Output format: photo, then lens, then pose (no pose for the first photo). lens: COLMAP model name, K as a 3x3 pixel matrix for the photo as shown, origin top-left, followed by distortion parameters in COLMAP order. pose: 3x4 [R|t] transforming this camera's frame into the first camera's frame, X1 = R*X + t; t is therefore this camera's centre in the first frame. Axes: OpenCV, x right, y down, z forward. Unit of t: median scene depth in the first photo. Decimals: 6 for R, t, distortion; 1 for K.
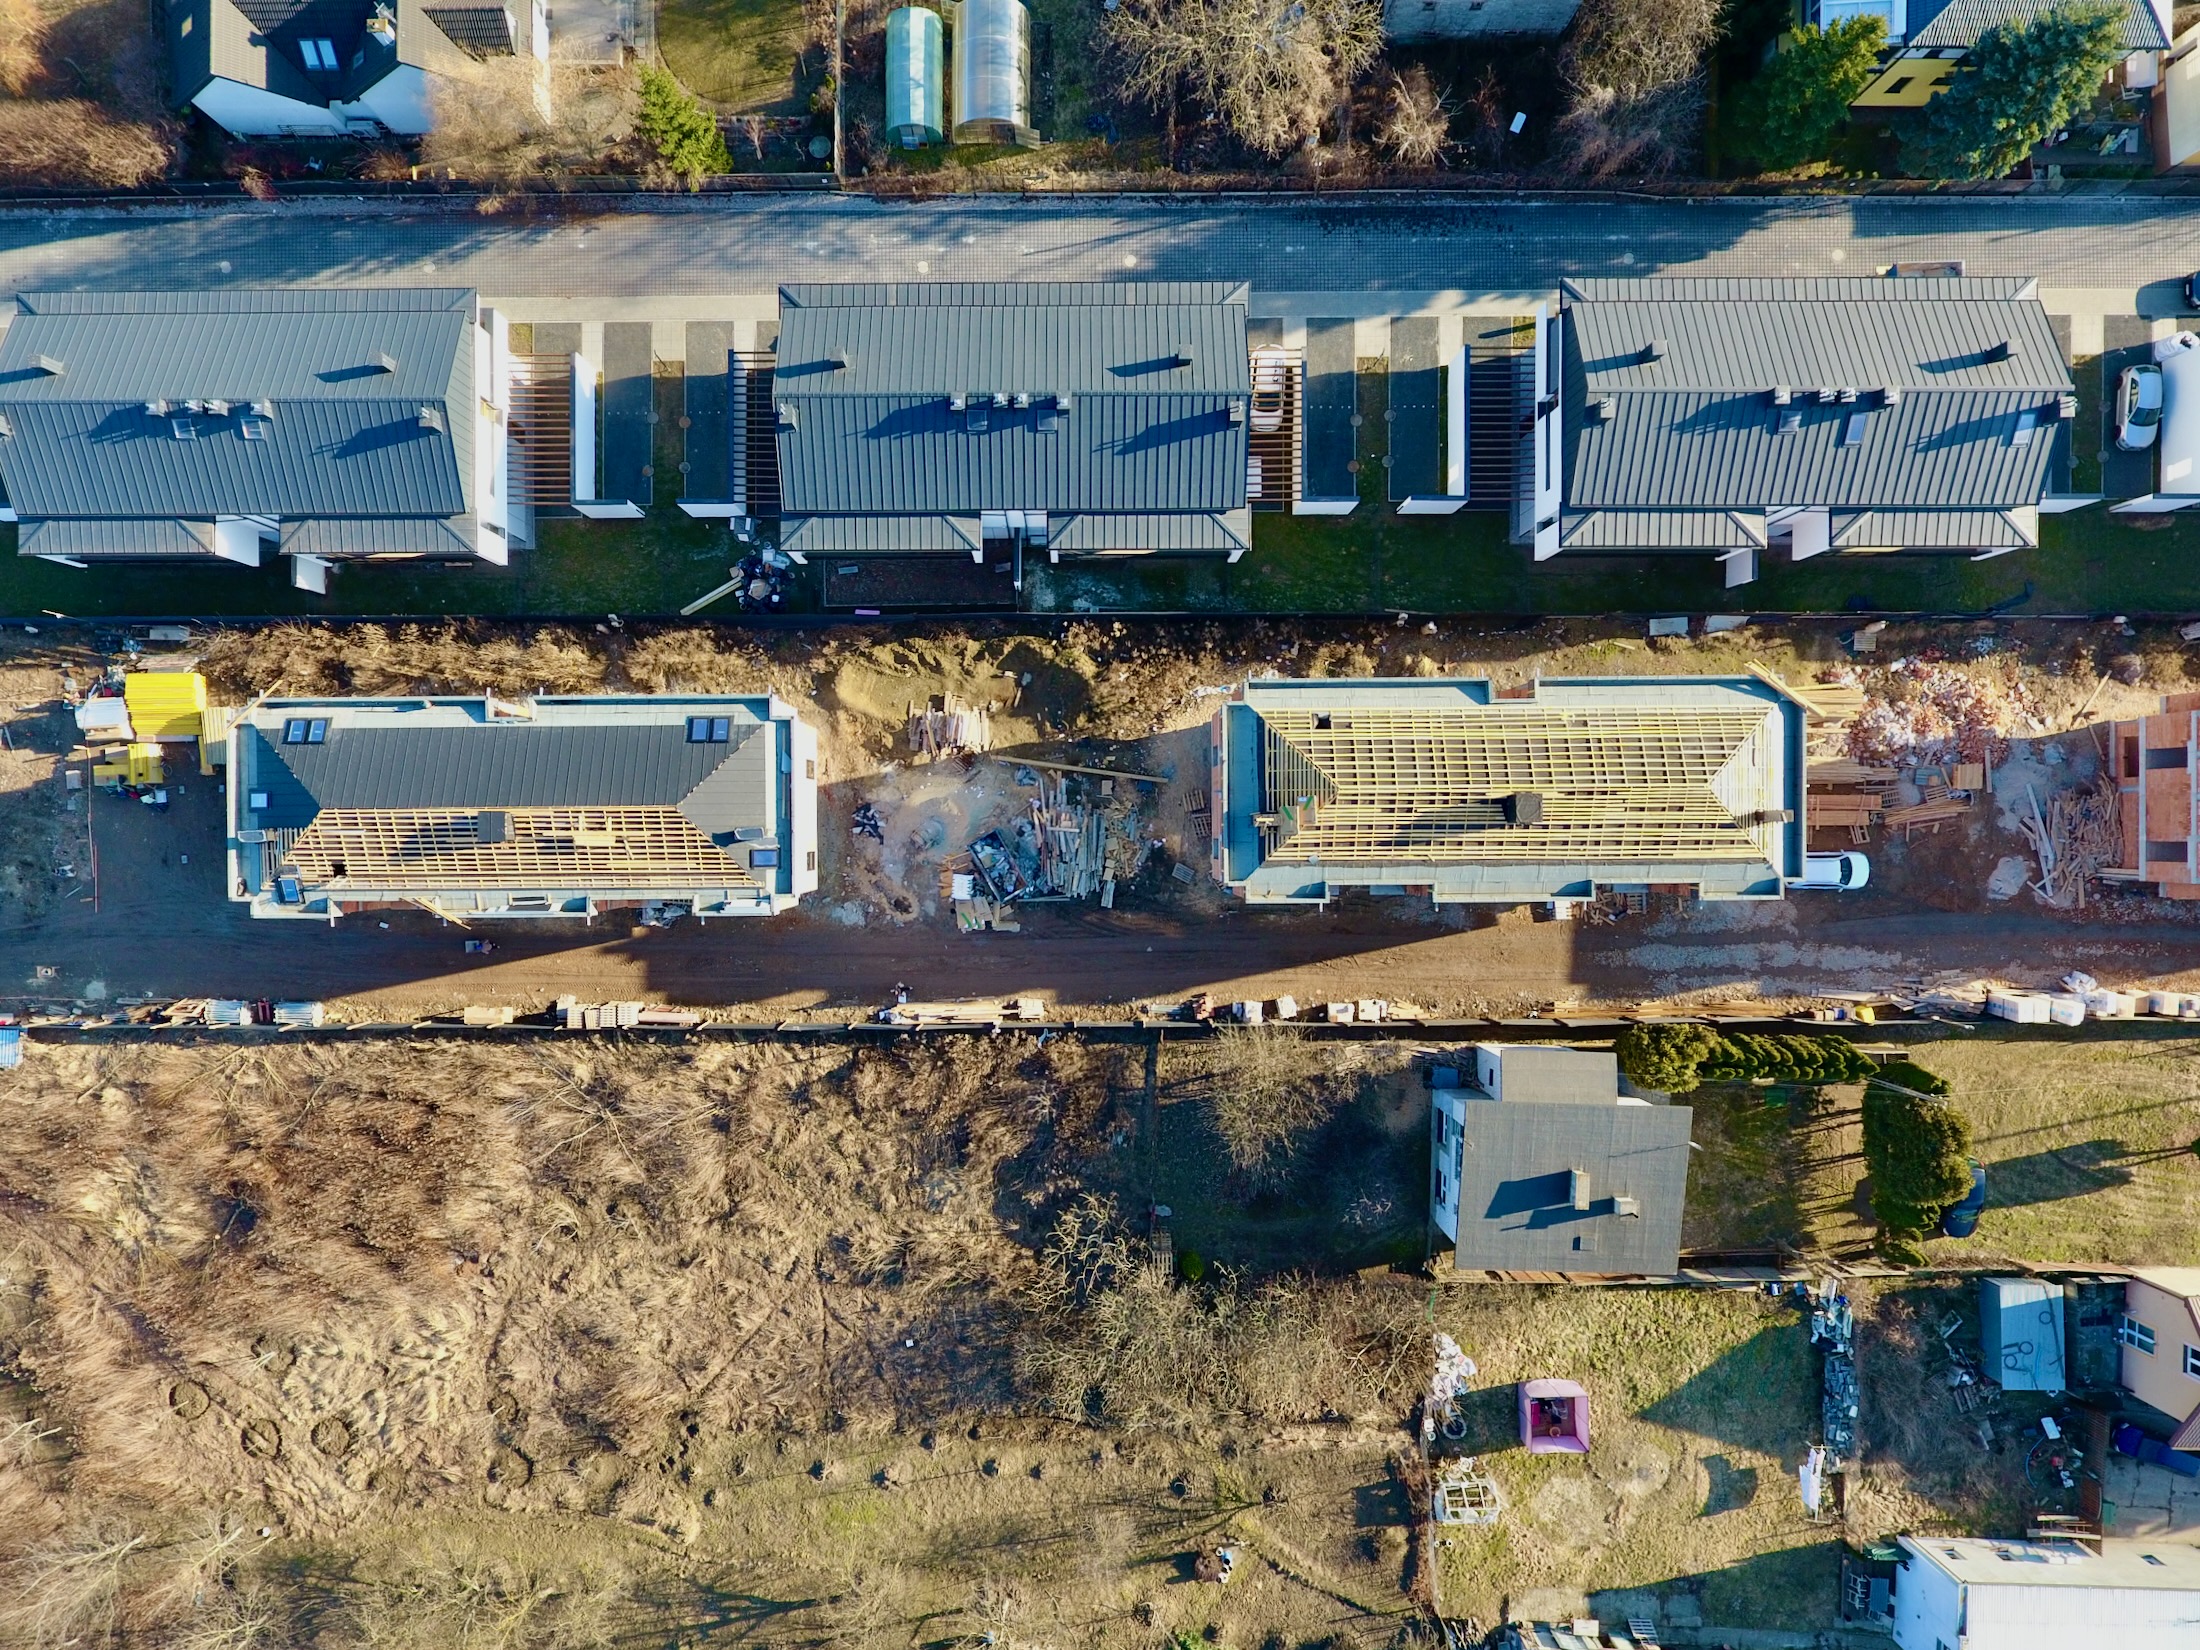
lens RADIAL K [[1360.0, 0, 1038.3], [0, 1360.0, 816.5], [0, 0, 1]] dist [-0.004581, 0.000608]
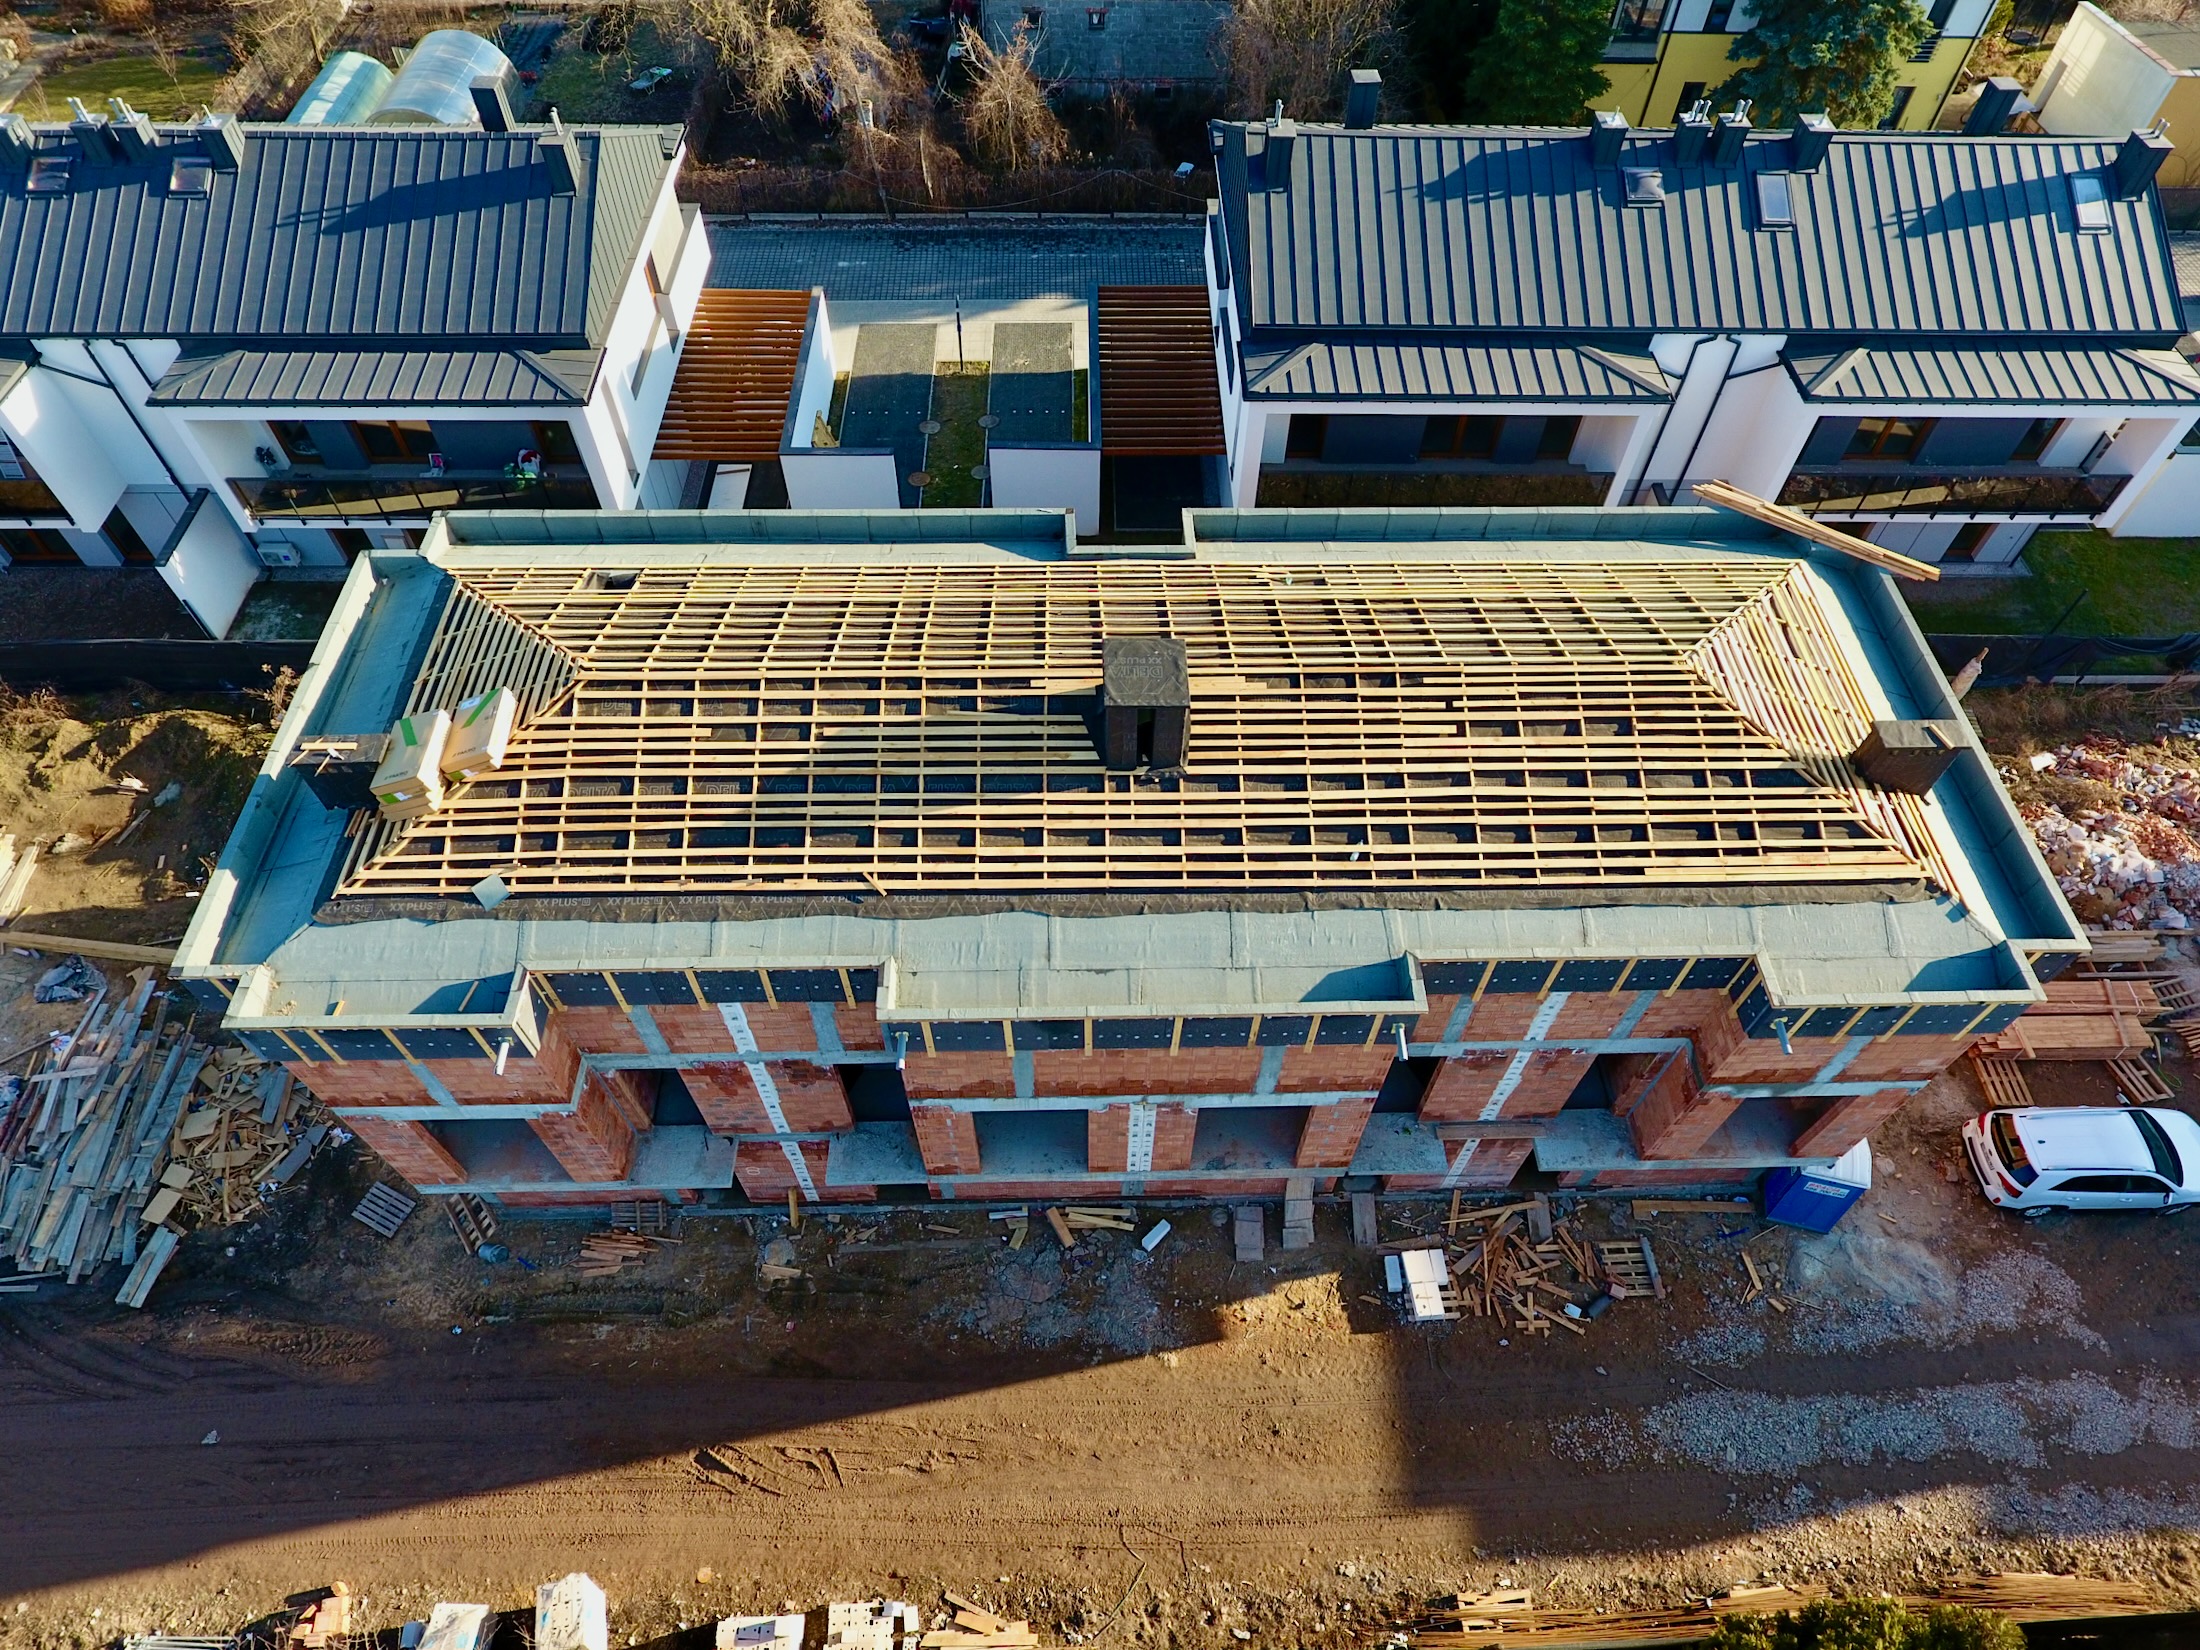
lens RADIAL K [[1301.8, 0, 1111.5], [0, 1301.8, 833.7], [0, 0, 1]] dist [-0.004063, -0.001348]
pose [[0.999315, 0.002388, 0.036942, 0.290747], [0.020212, 0.800863, -0.598507, 0.174709], [-0.031015, 0.598843, 0.800265, 0.662257]]
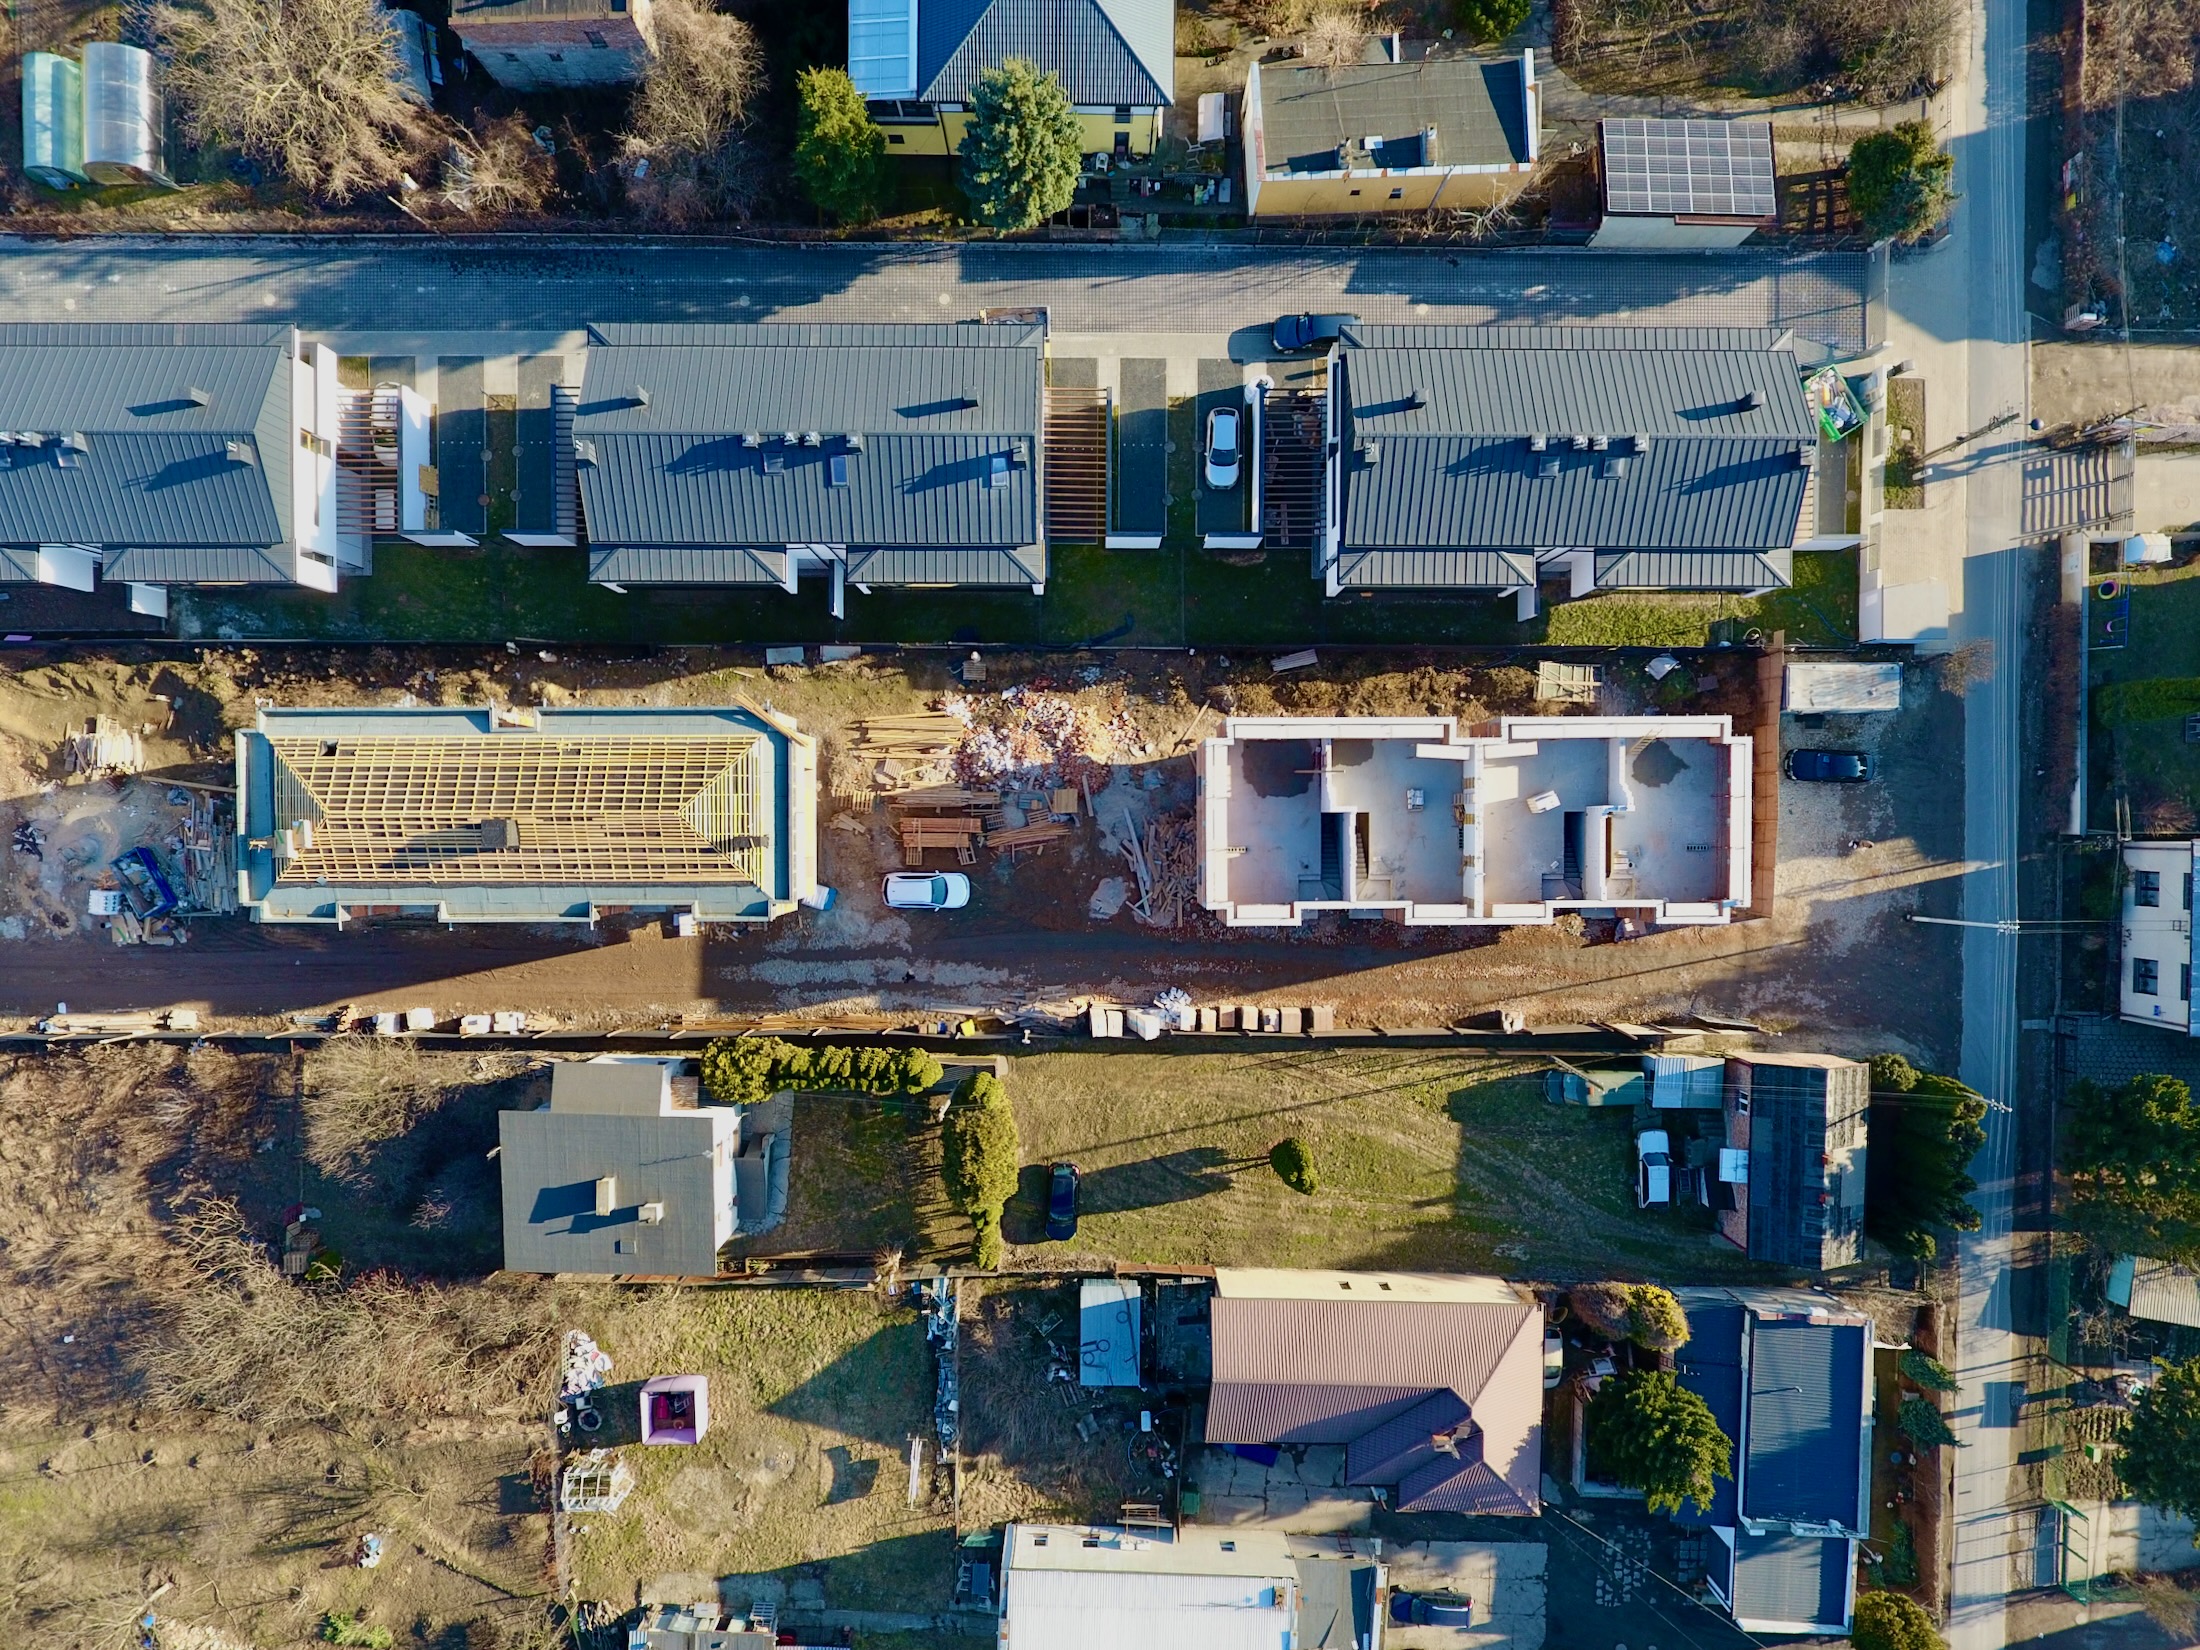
lens RADIAL K [[1319.1, 0, 1100.0], [0, 1319.1, 825.0], [0, 0, 1]] dist [-0.004740, 0.001015]
pose [[0.999909, 0.004174, 0.012829, 0.691087], [-0.004304, 0.999940, 0.010122, -0.021165], [-0.012786, -0.010176, 0.999866, -0.015985]]
